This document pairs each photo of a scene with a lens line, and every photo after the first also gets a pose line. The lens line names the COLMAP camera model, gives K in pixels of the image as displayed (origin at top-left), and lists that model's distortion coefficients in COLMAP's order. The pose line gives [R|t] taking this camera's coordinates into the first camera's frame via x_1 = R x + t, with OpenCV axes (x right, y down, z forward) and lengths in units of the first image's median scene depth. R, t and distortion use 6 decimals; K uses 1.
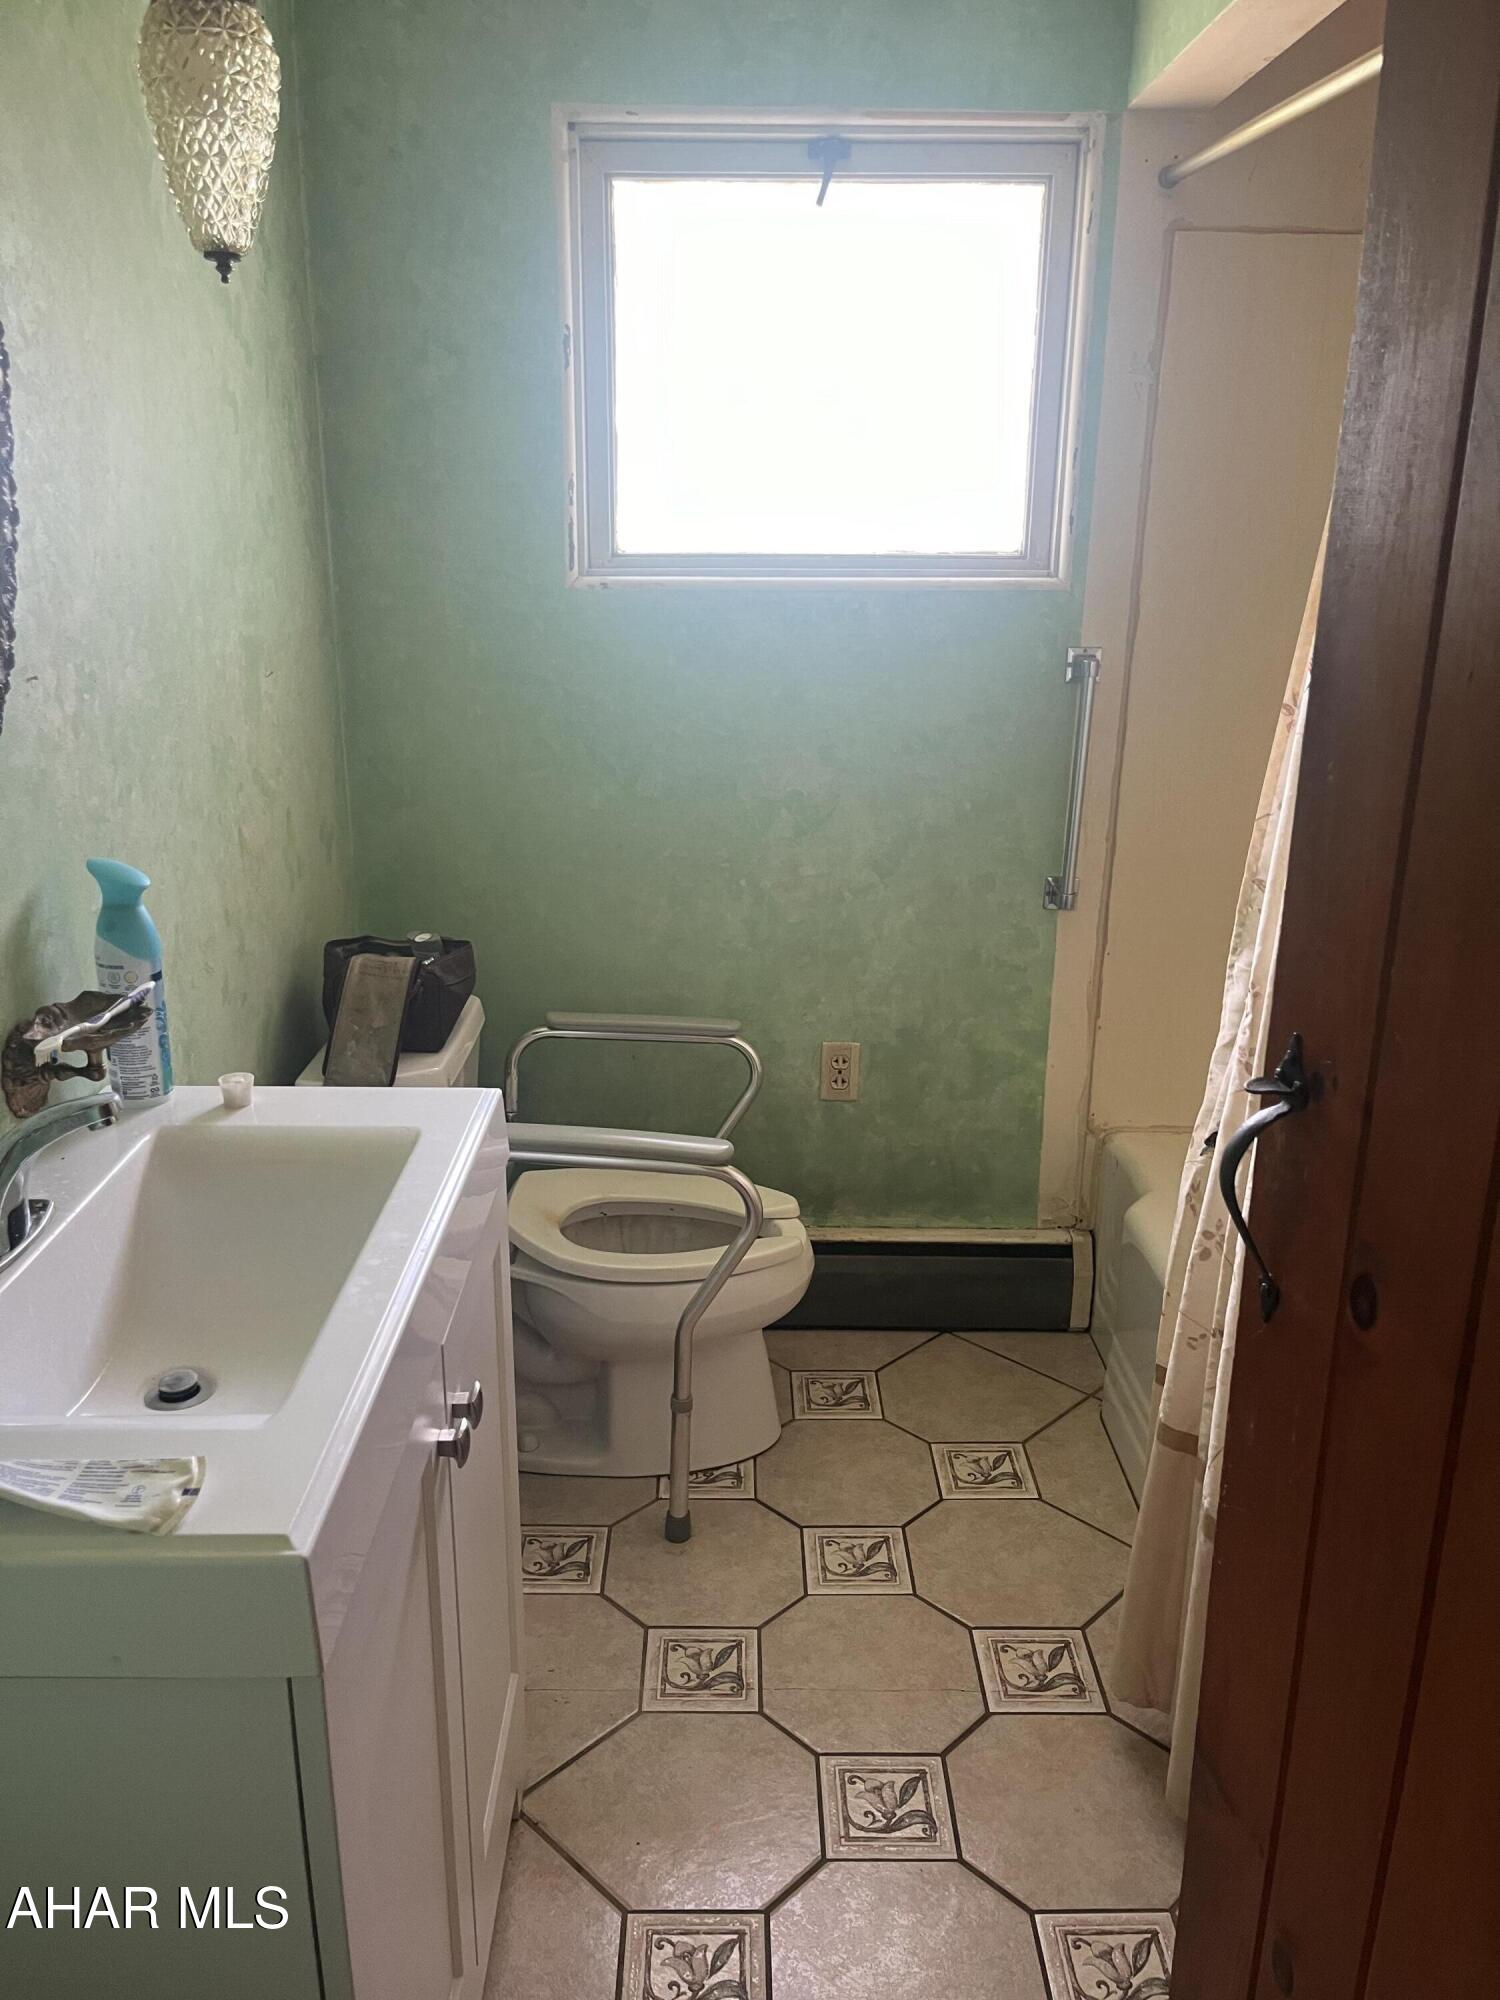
lens RADIAL K [[1515.0, 0, 748.1], [0, 1515.0, 996.2], [0, 0, 1]] dist [0.059294, -0.077960]
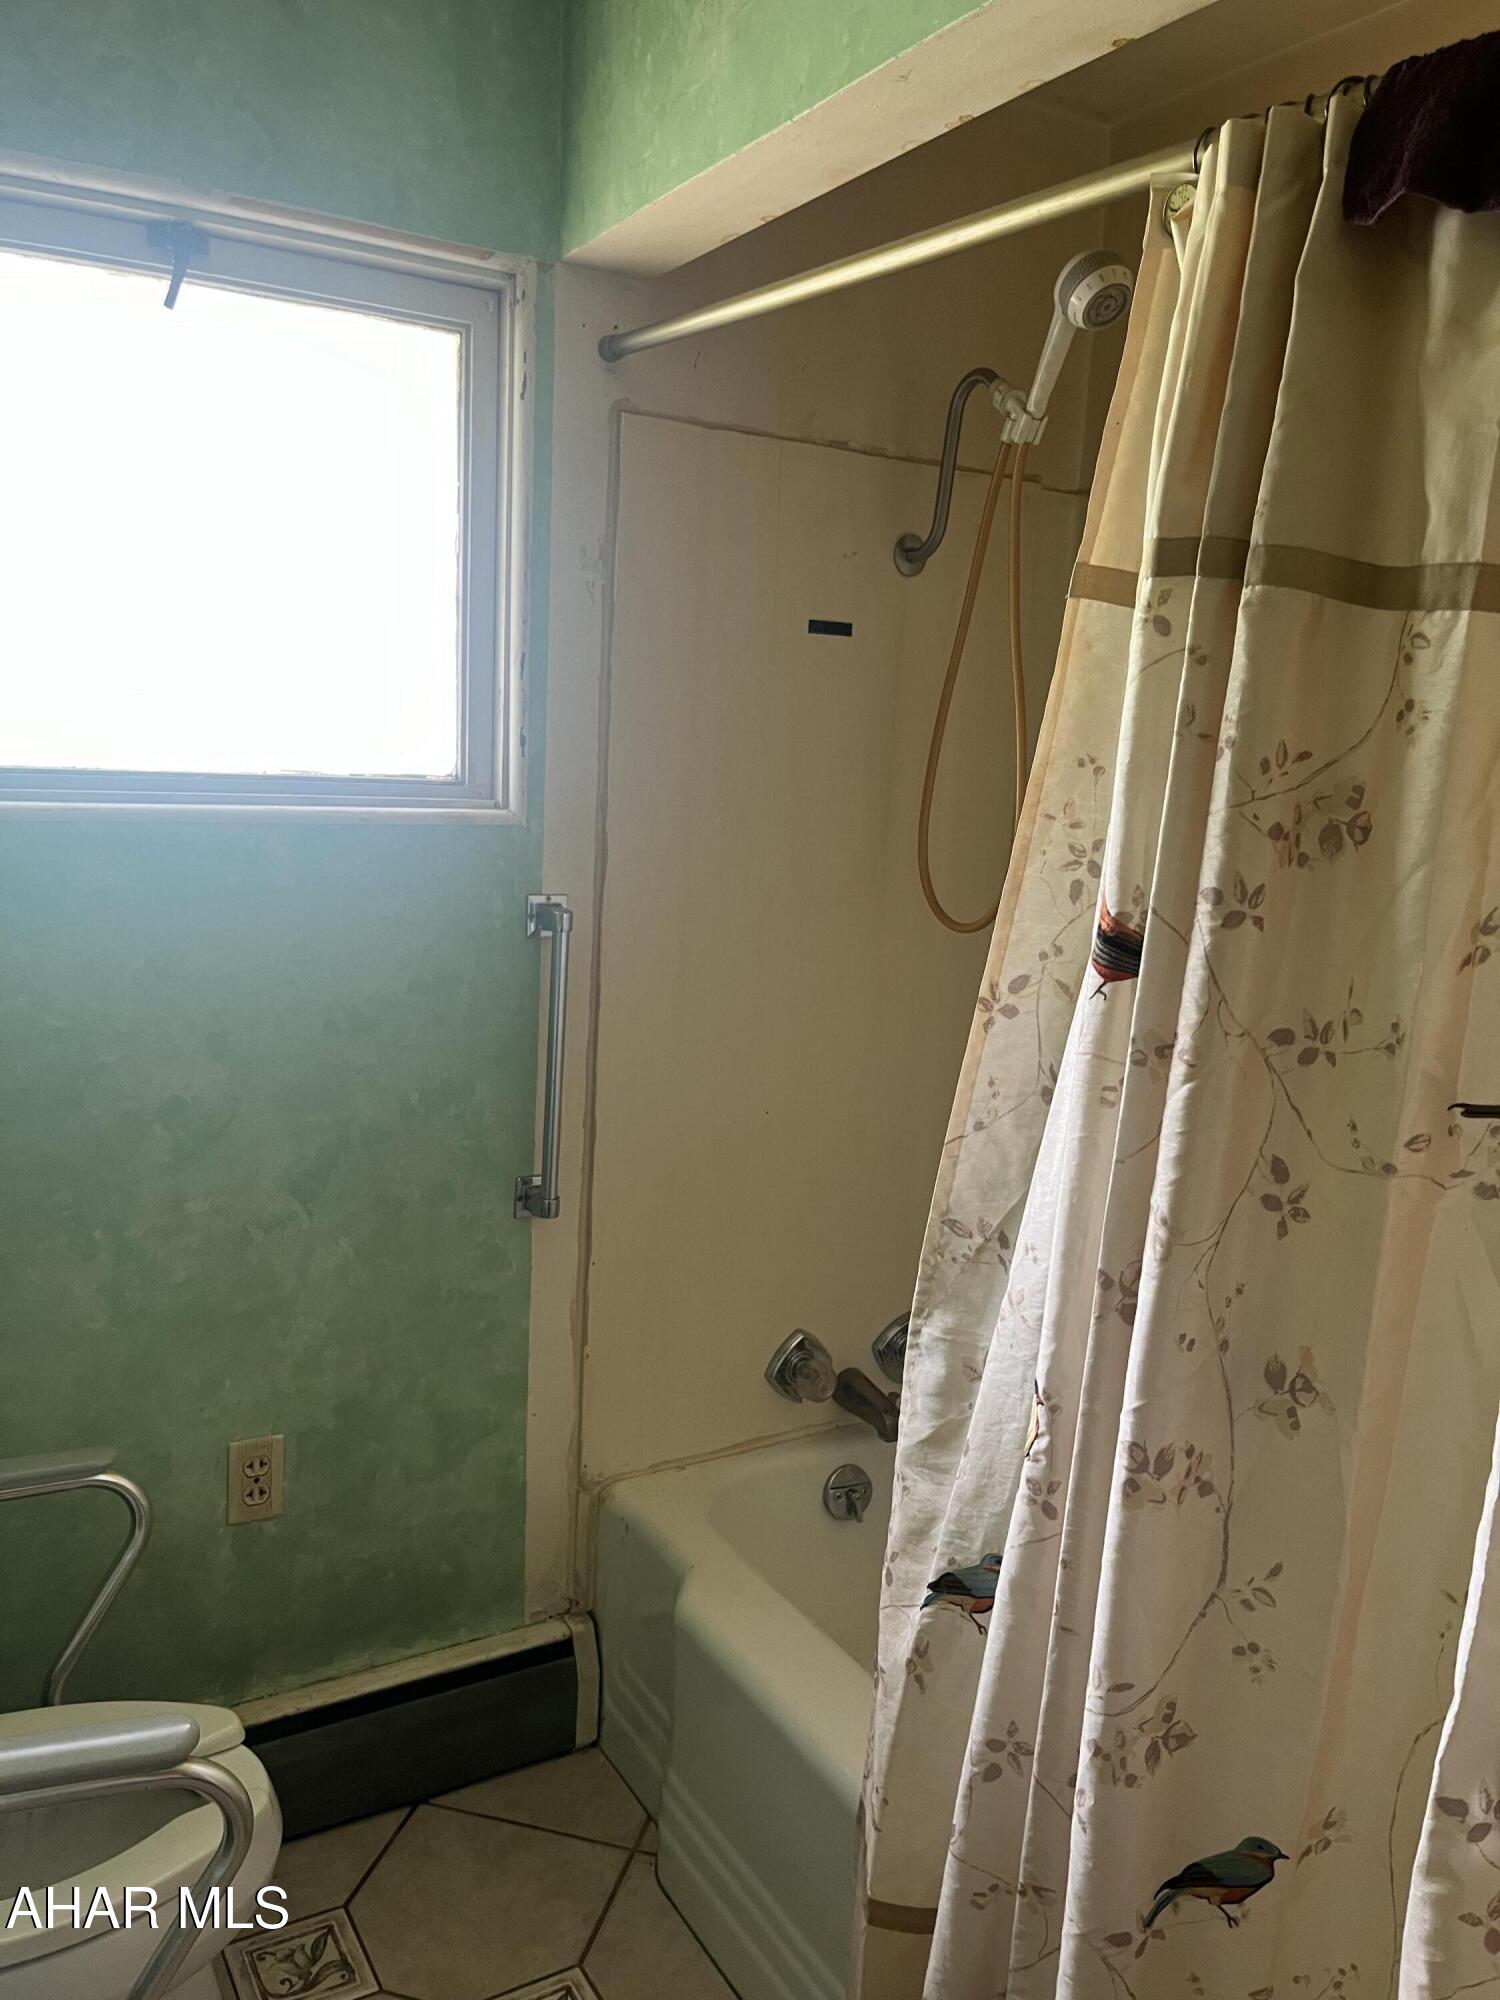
lens RADIAL K [[1515.0, 0, 740.2], [0, 1515.0, 1014.0], [0, 0, 1]] dist [0.059294, -0.077960]
pose [[0.870566, -0.055455, 0.488917, -0.082511], [0.109770, 0.990476, -0.083113, -0.084854], [-0.479652, 0.126023, 0.868362, 0.251503]]
